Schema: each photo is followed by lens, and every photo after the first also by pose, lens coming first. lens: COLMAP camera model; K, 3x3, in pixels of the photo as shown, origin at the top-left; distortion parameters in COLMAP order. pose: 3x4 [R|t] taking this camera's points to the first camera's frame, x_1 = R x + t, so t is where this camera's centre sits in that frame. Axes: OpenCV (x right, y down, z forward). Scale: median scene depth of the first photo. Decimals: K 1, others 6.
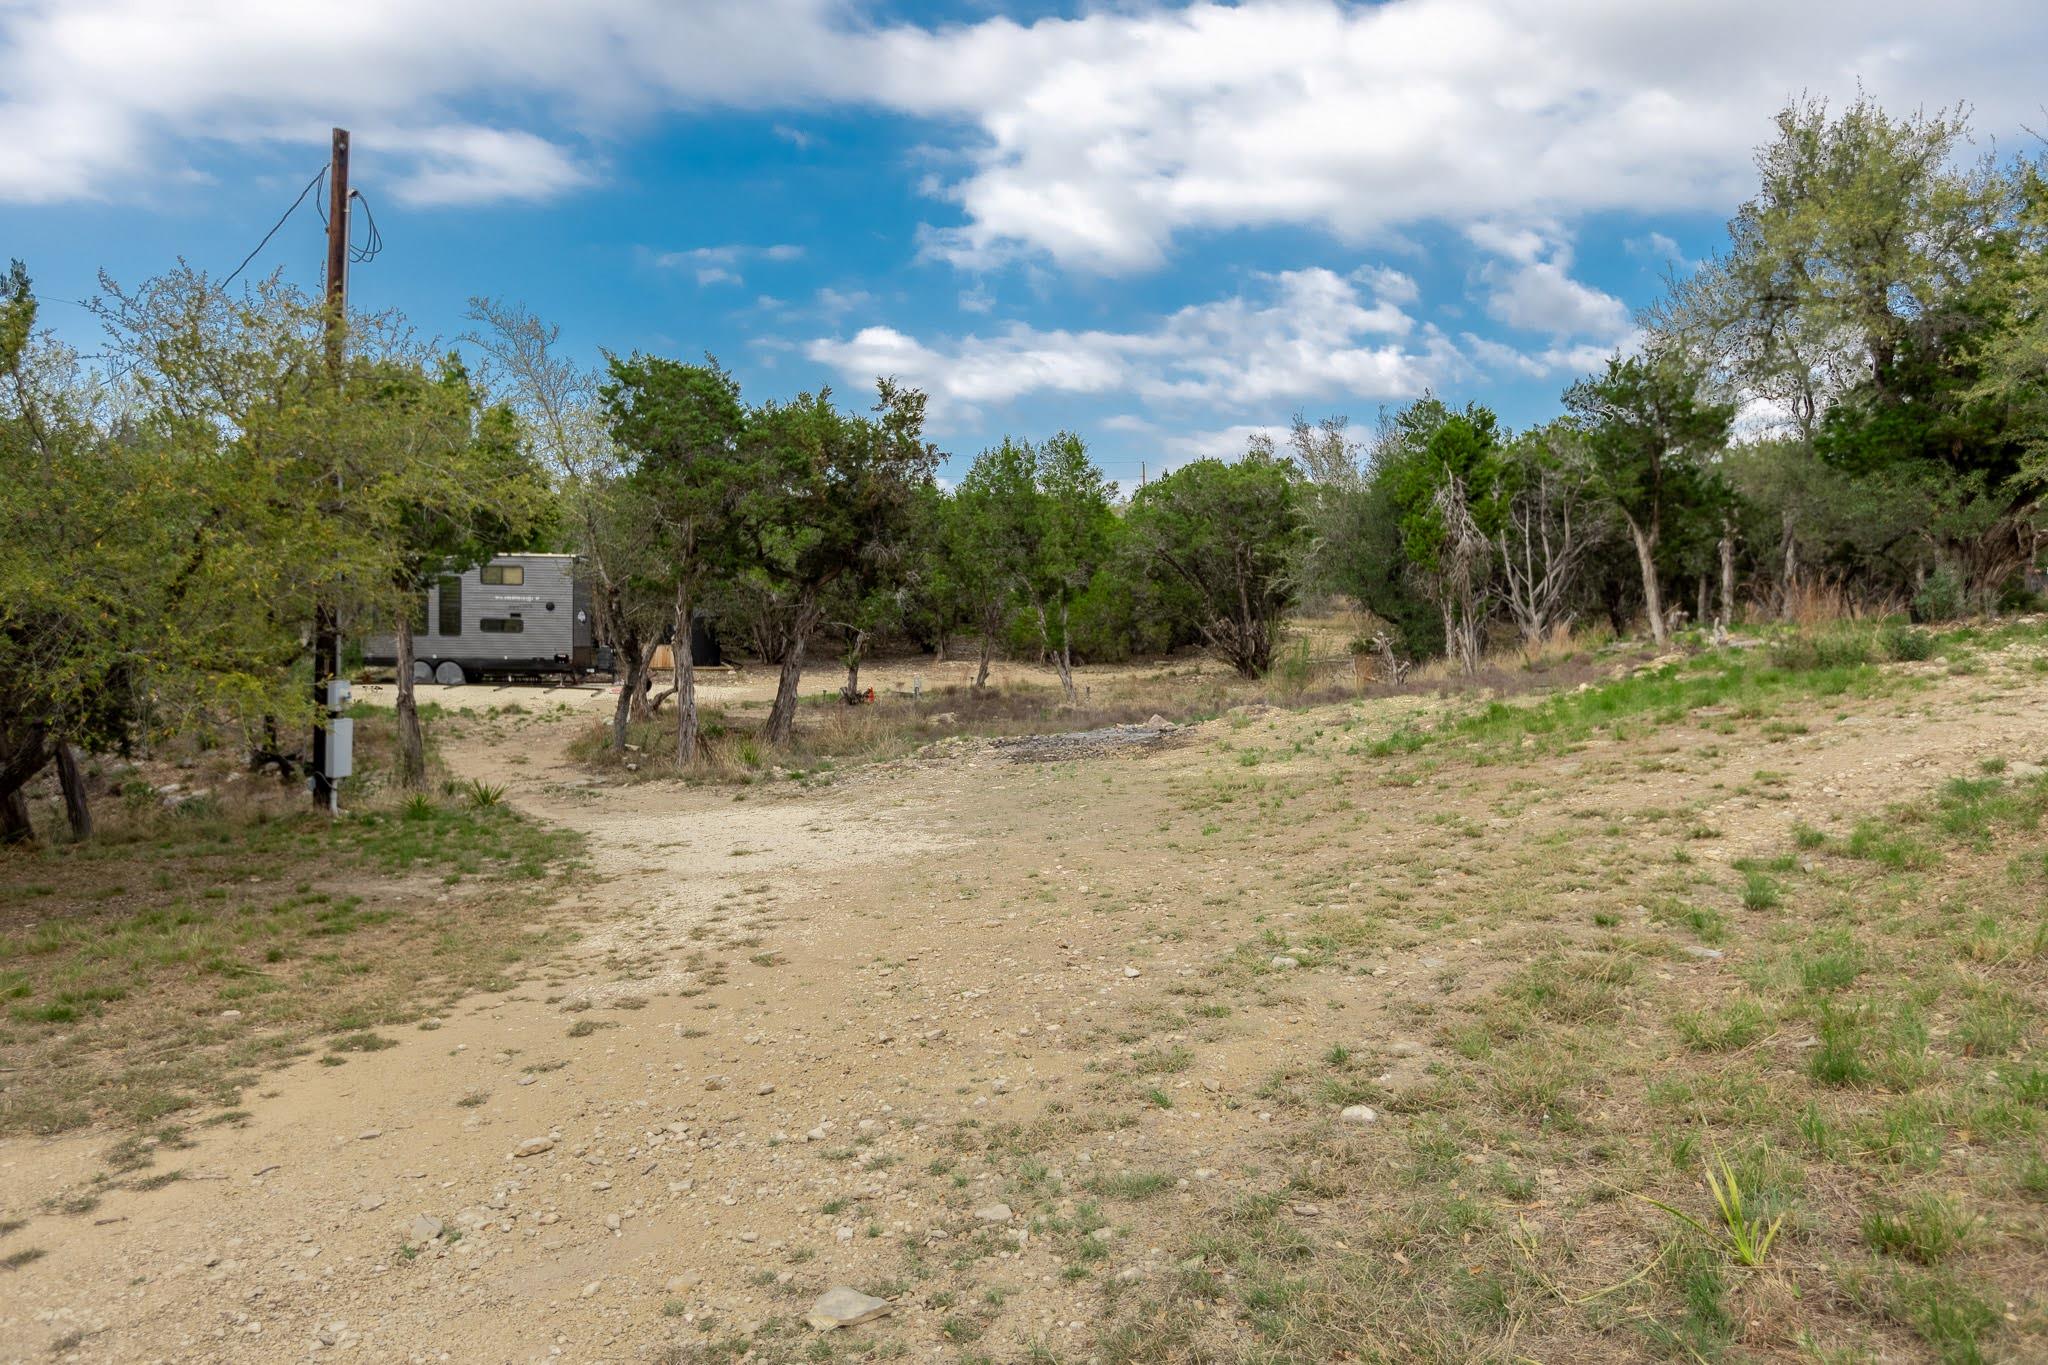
lens RADIAL K [[1308.8, 0, 1018.3], [0, 1308.8, 688.6], [0, 0, 1]] dist [-0.001078, -0.002793]
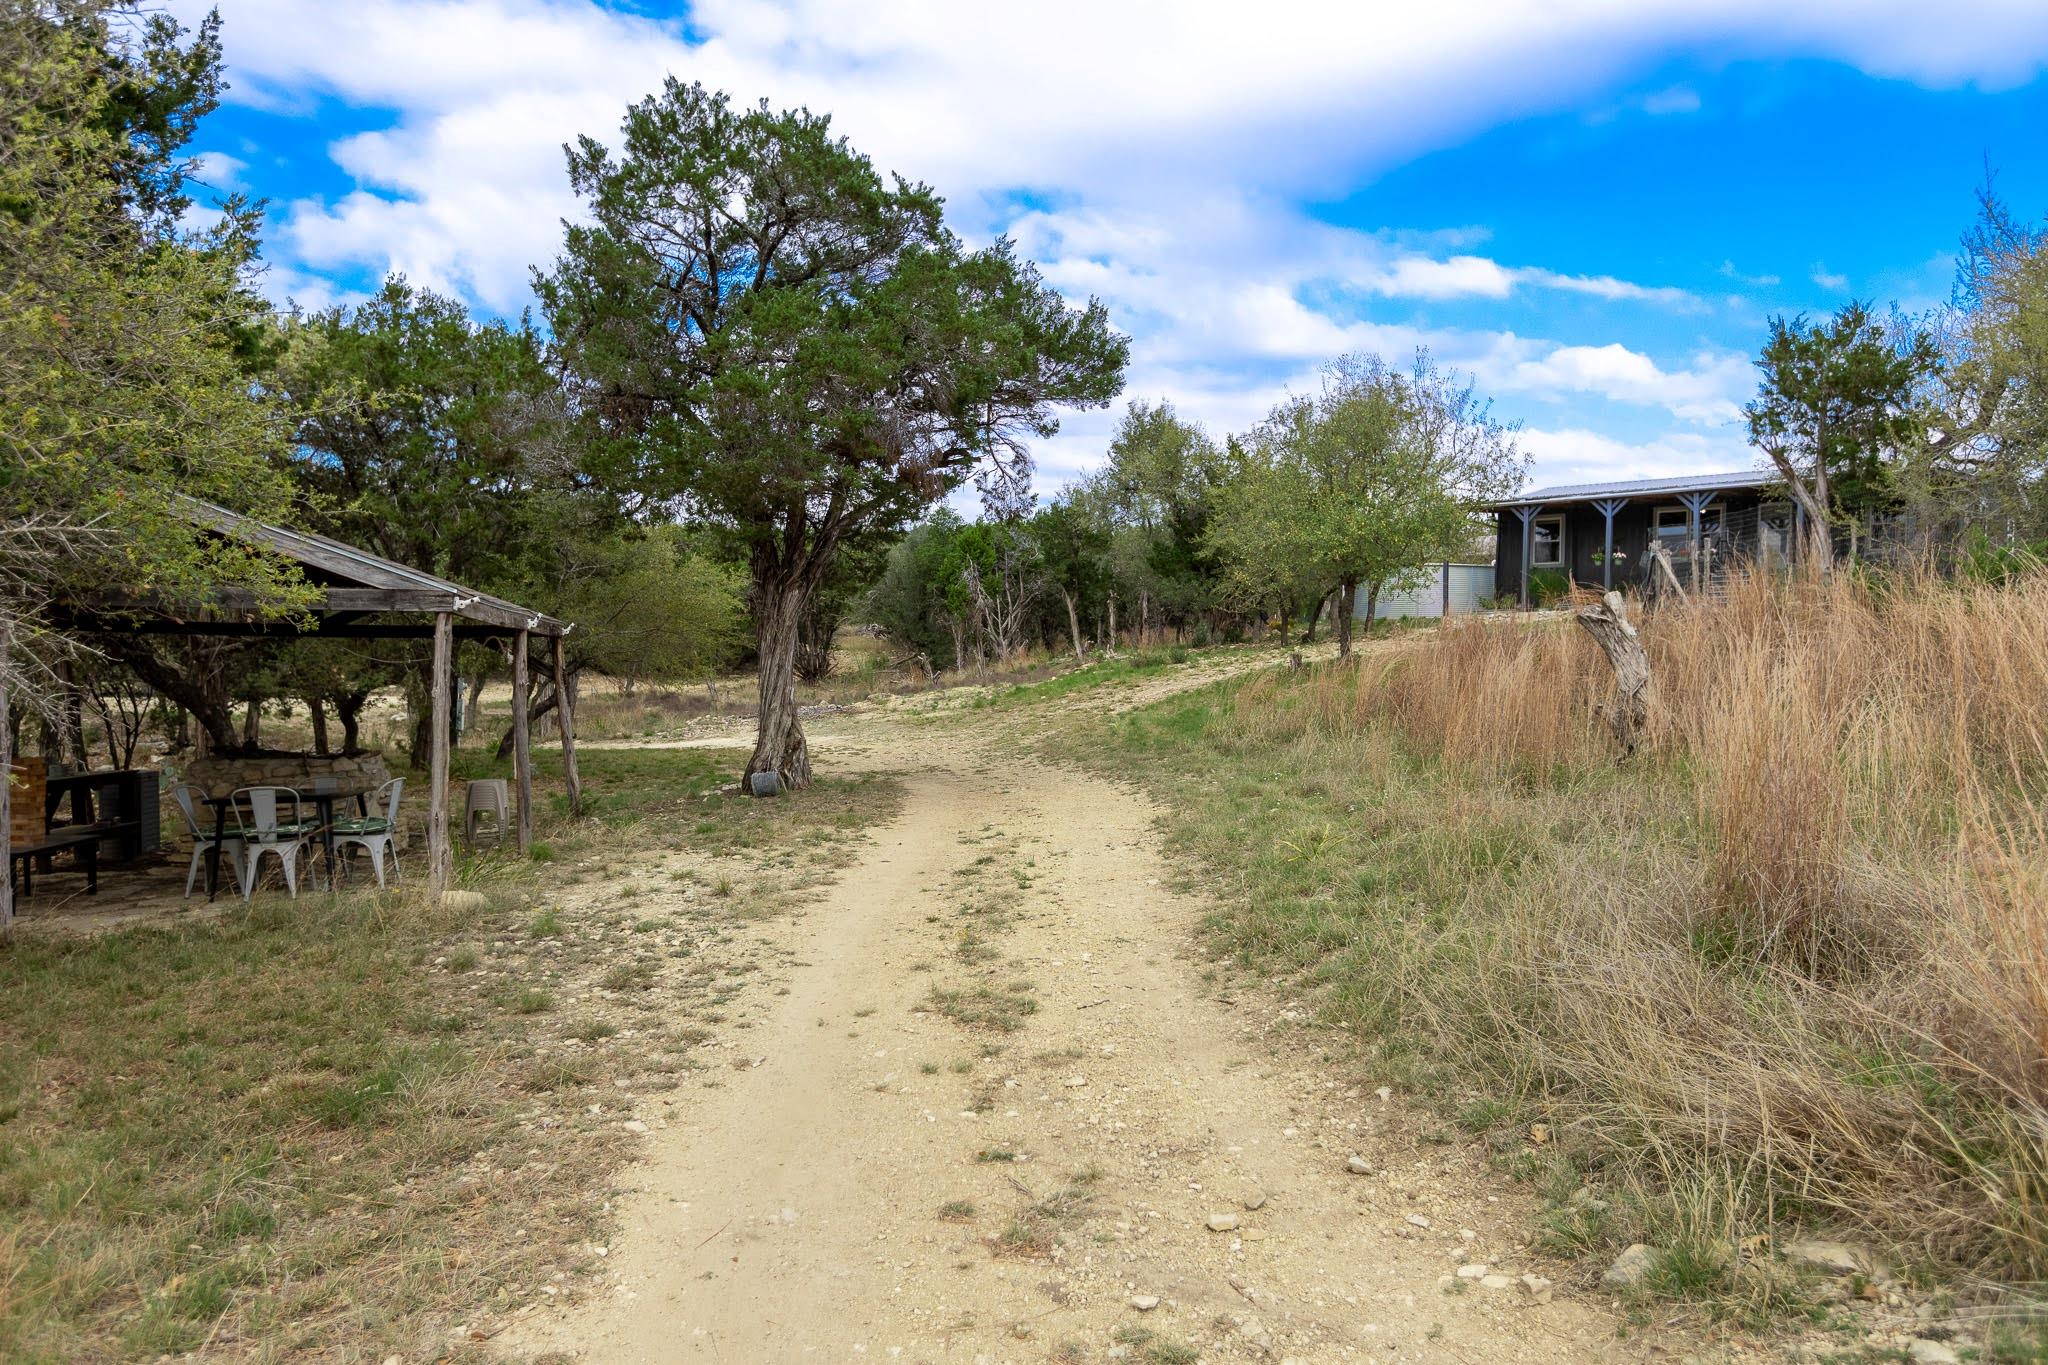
lens RADIAL K [[1487.2, 0, 1025.4], [0, 1487.2, 684.0], [0, 0, 1]] dist [-0.003052, -0.000530]
pose [[0.905293, -0.017713, 0.424418, -0.516899], [0.027208, 0.999497, -0.016321, 0.037435], [-0.423915, 0.026323, 0.905319, -0.947117]]
